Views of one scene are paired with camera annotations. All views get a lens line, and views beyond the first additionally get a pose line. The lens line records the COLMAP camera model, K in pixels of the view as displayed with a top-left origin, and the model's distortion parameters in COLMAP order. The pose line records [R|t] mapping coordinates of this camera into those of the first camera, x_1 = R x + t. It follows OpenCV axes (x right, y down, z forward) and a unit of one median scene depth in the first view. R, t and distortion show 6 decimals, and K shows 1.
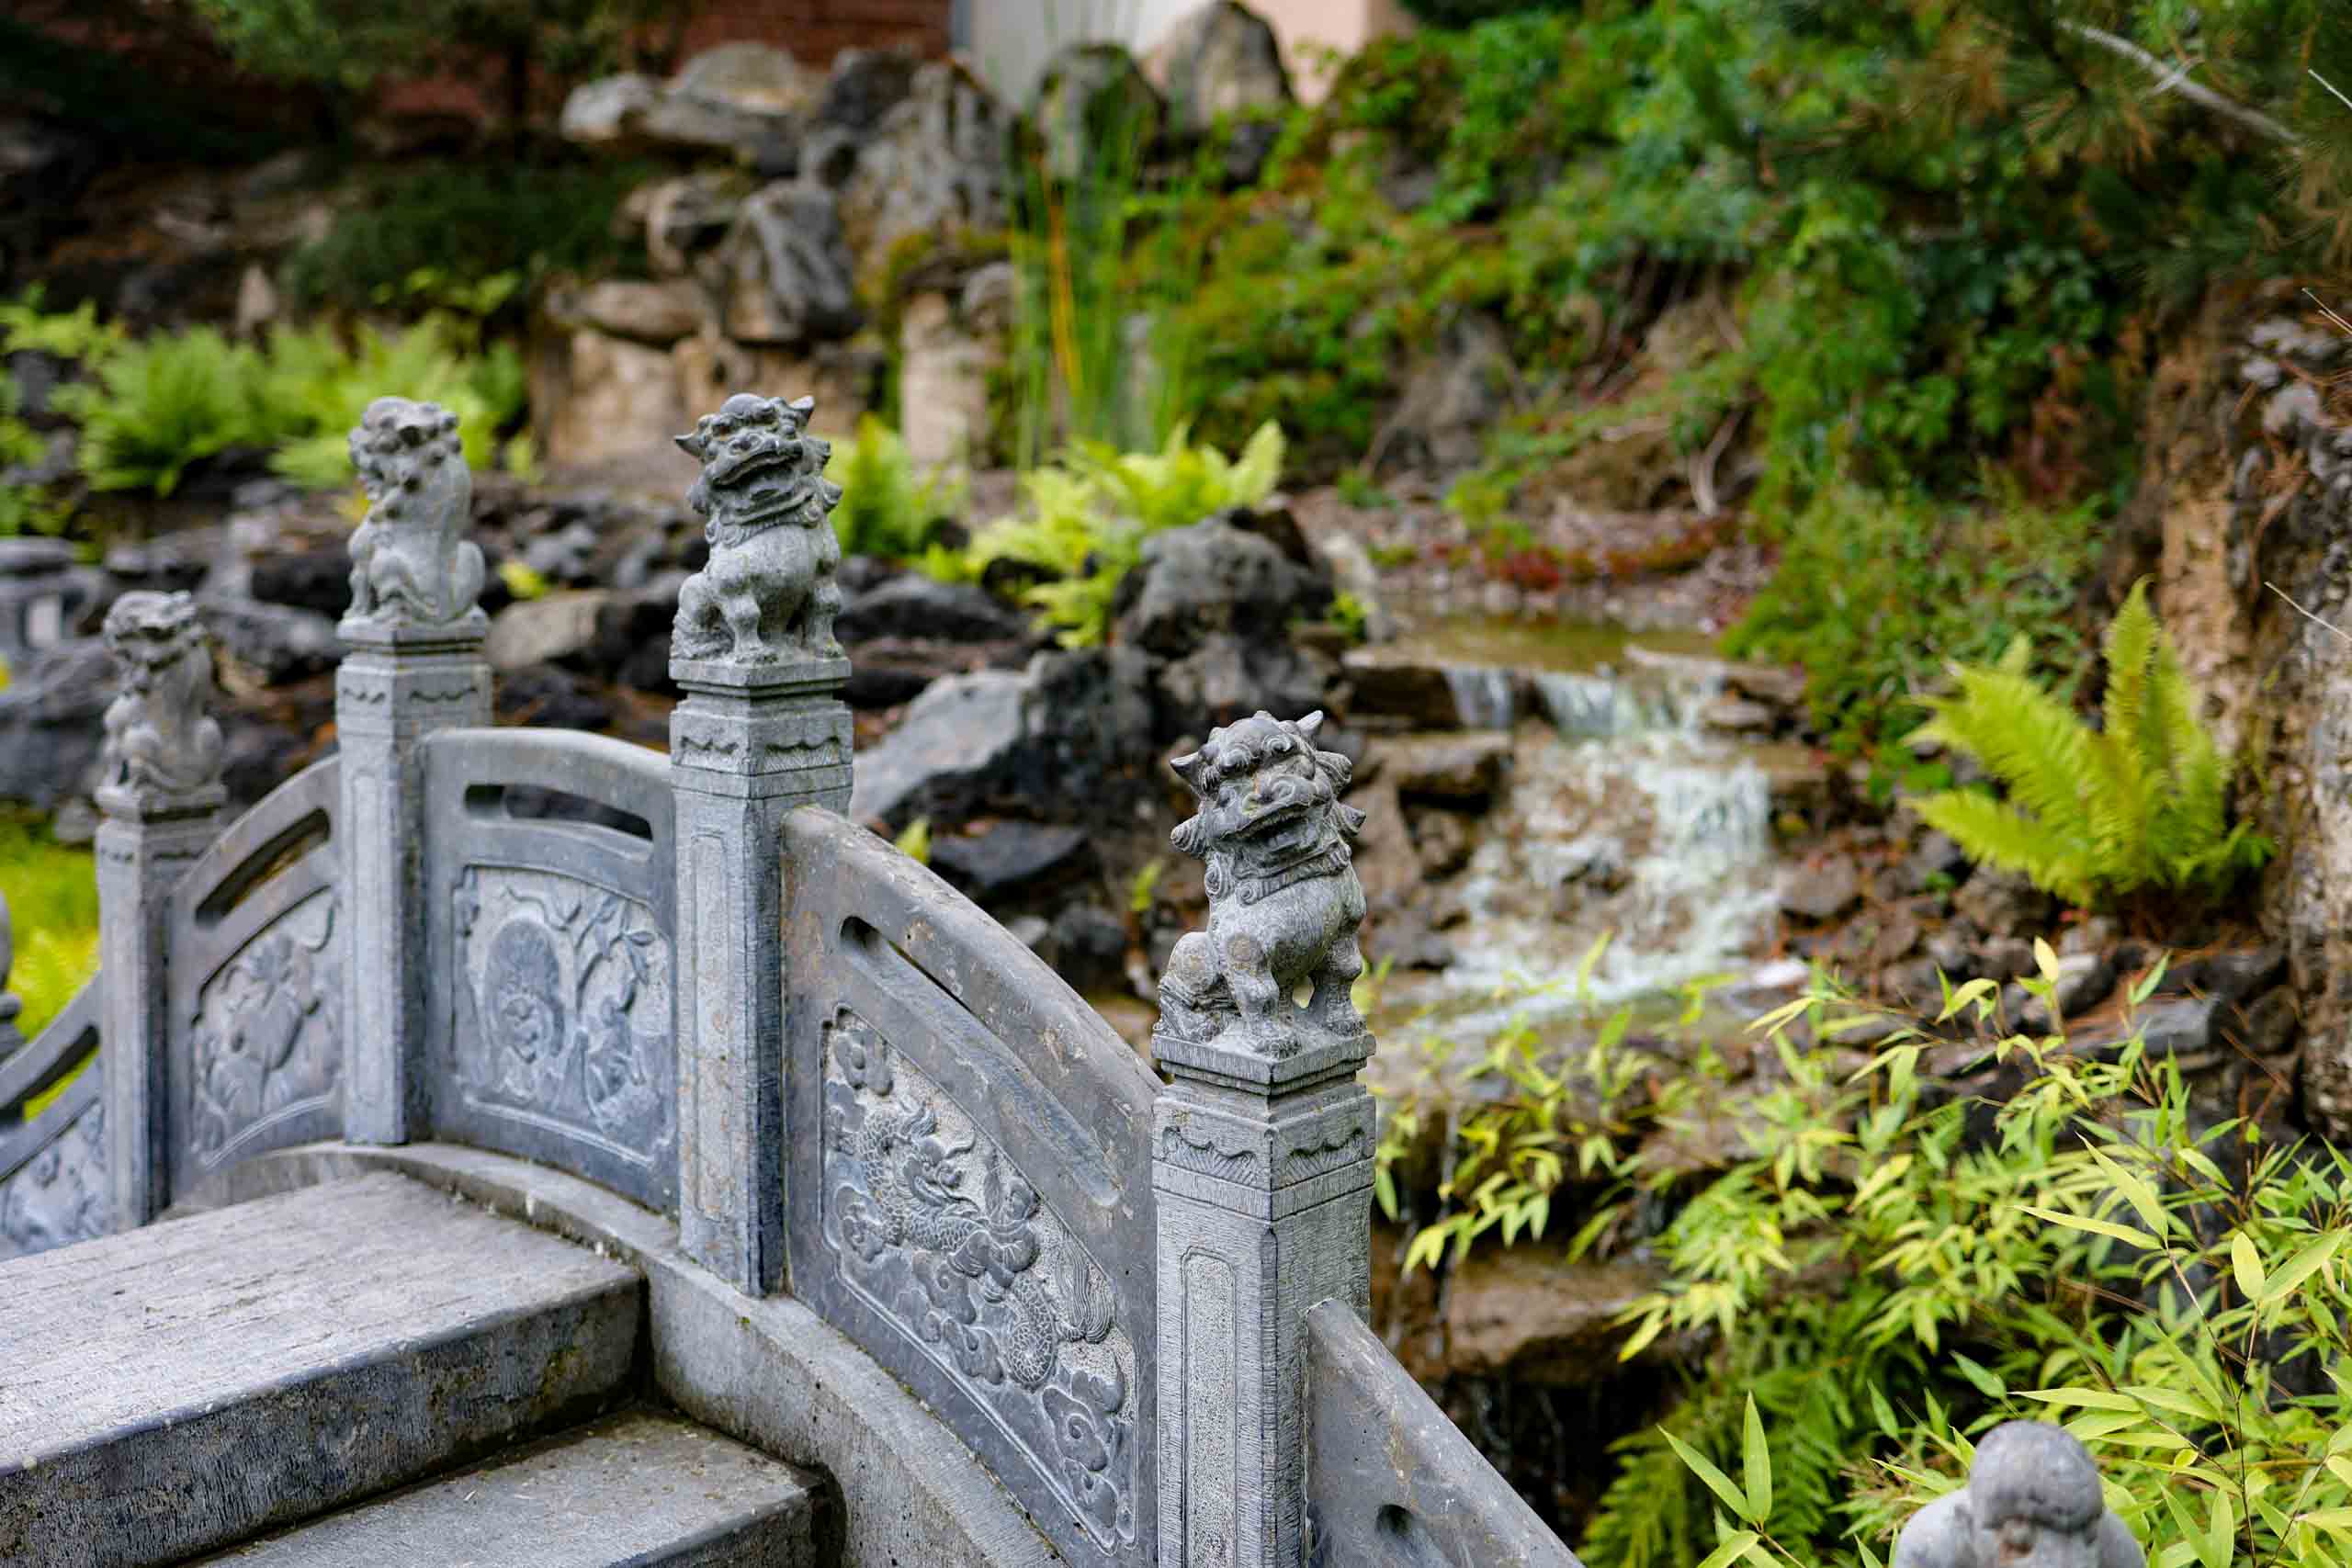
lens RADIAL K [[2380.9, 0, 1173.2], [0, 2380.9, 770.2], [0, 0, 1]] dist [0.008269, 0.000000]
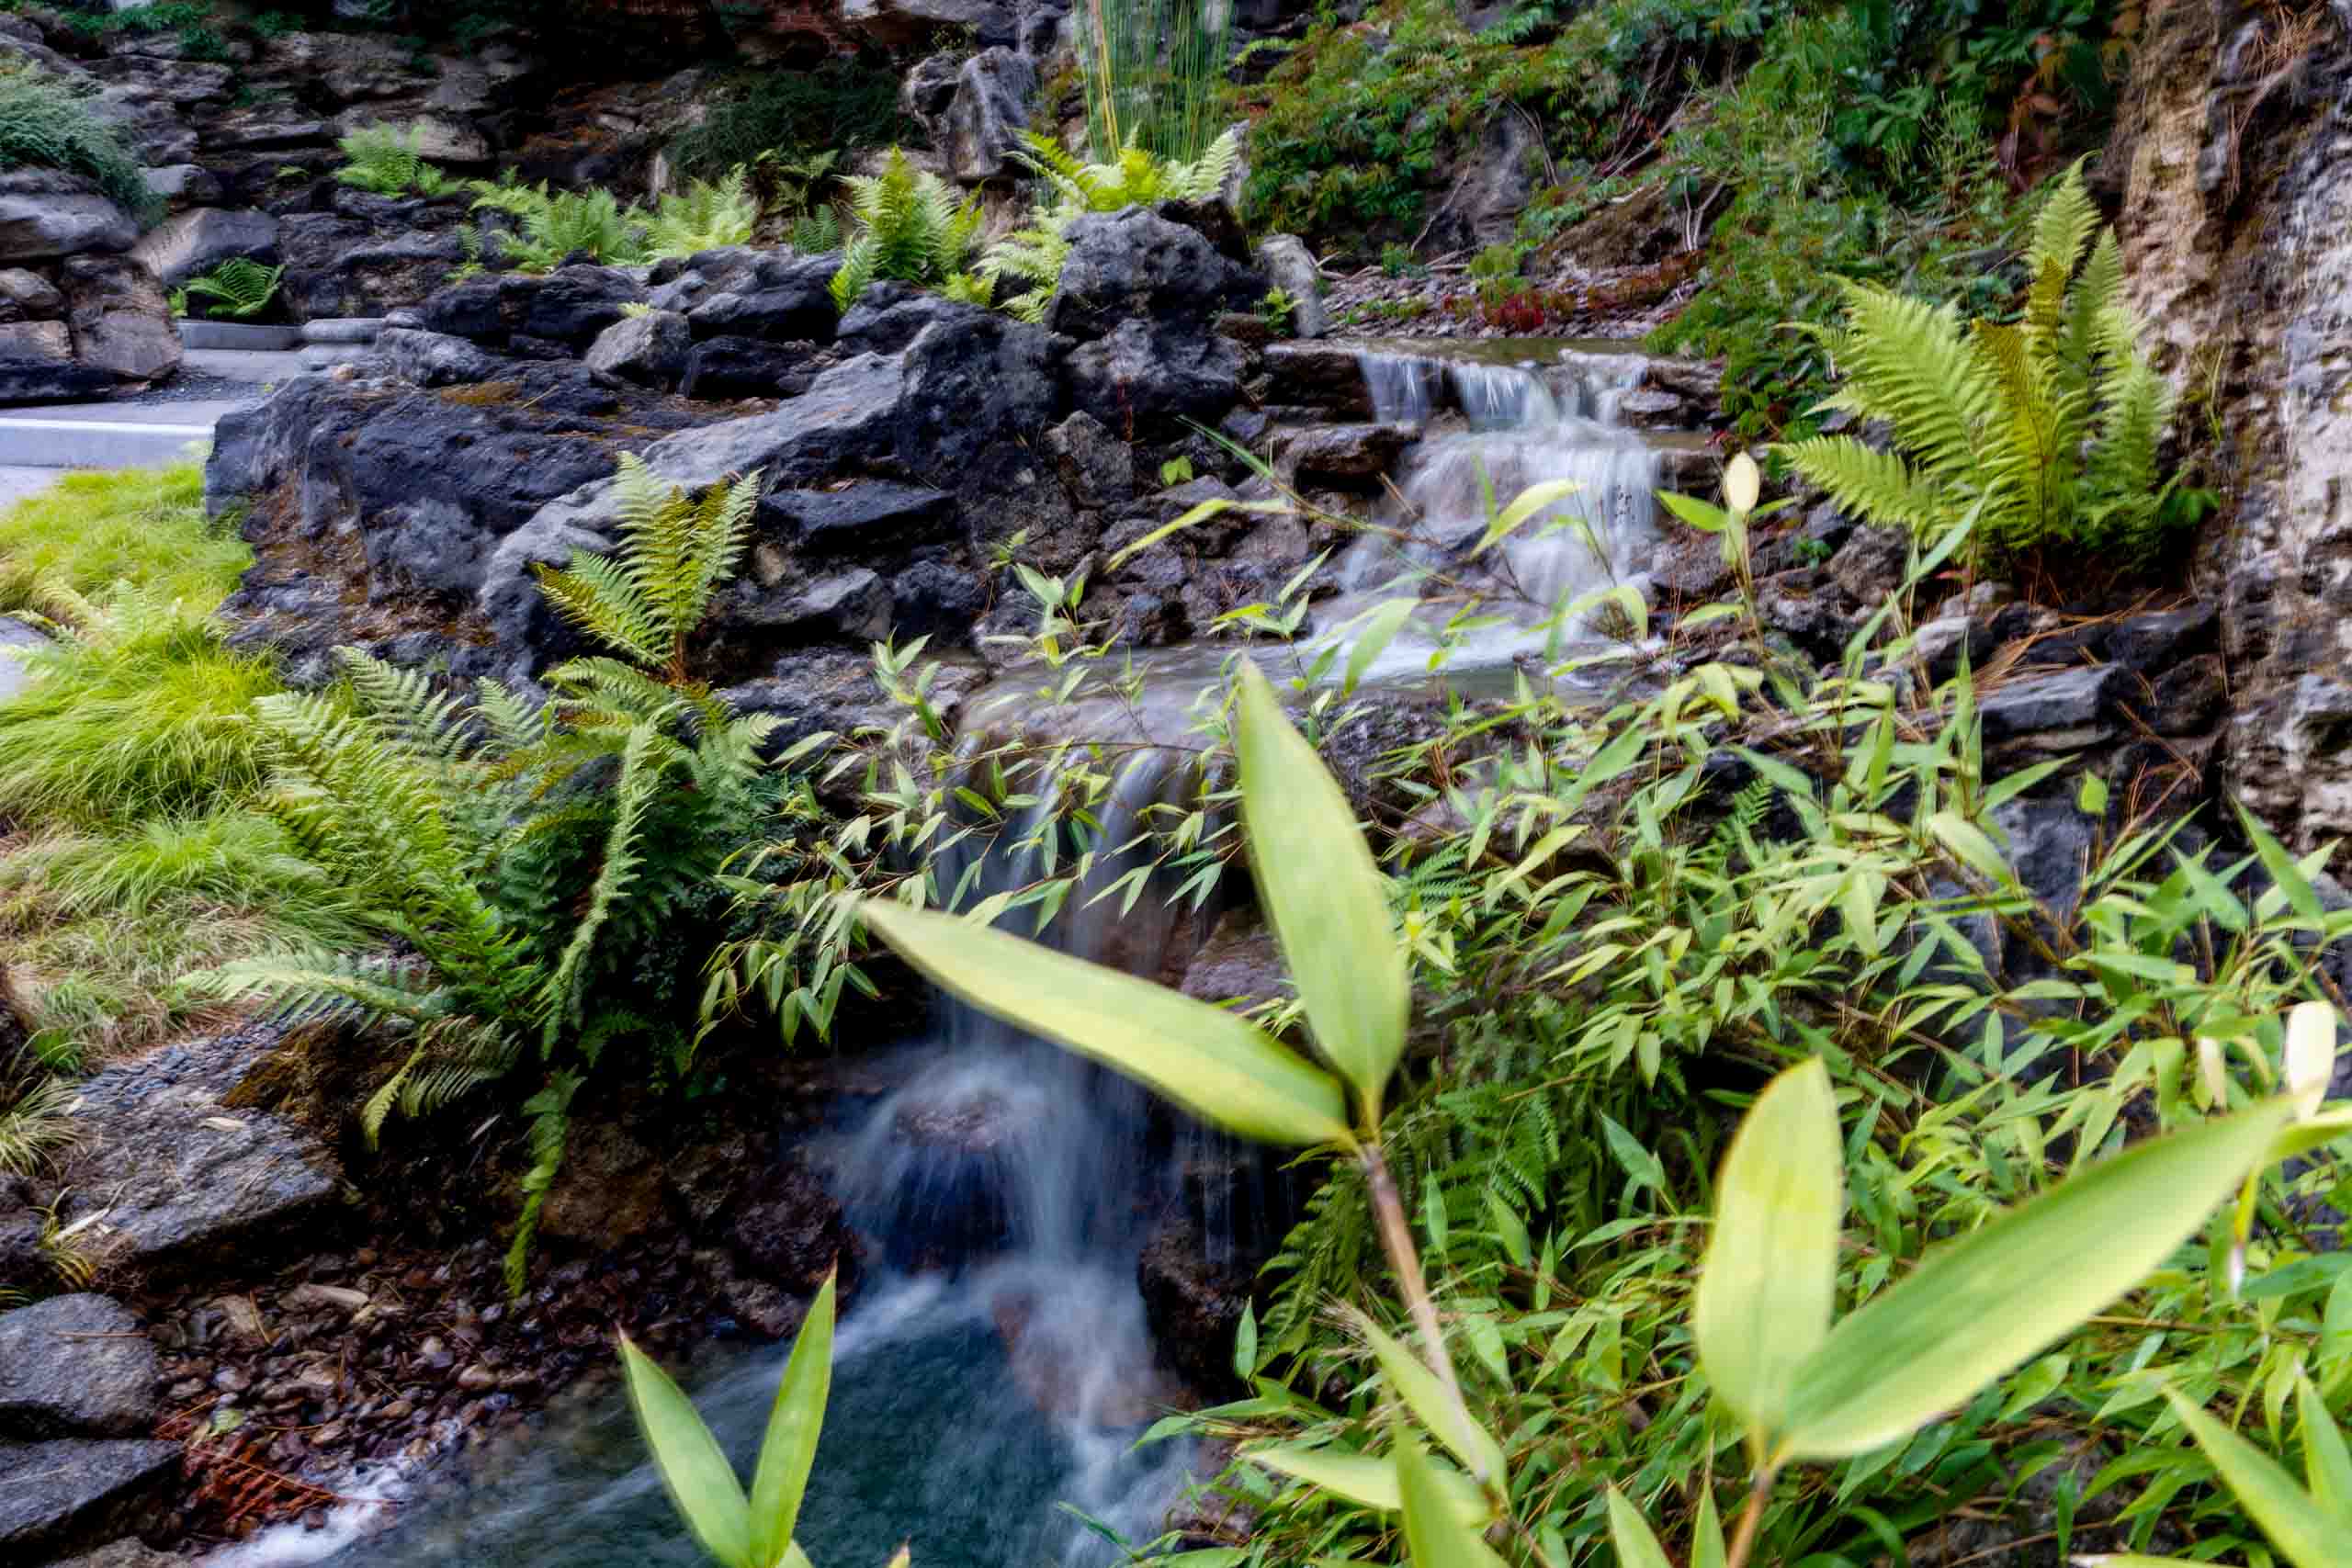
lens RADIAL K [[1596.0, 0, 1174.4], [0, 1596.0, 805.4], [0, 0, 1]] dist [0.002891, 0.012068]
pose [[0.988610, 0.045414, -0.143486, 0.153345], [-0.024607, 0.989332, 0.143587, 0.055164], [0.148477, -0.138421, 0.979180, 0.315070]]
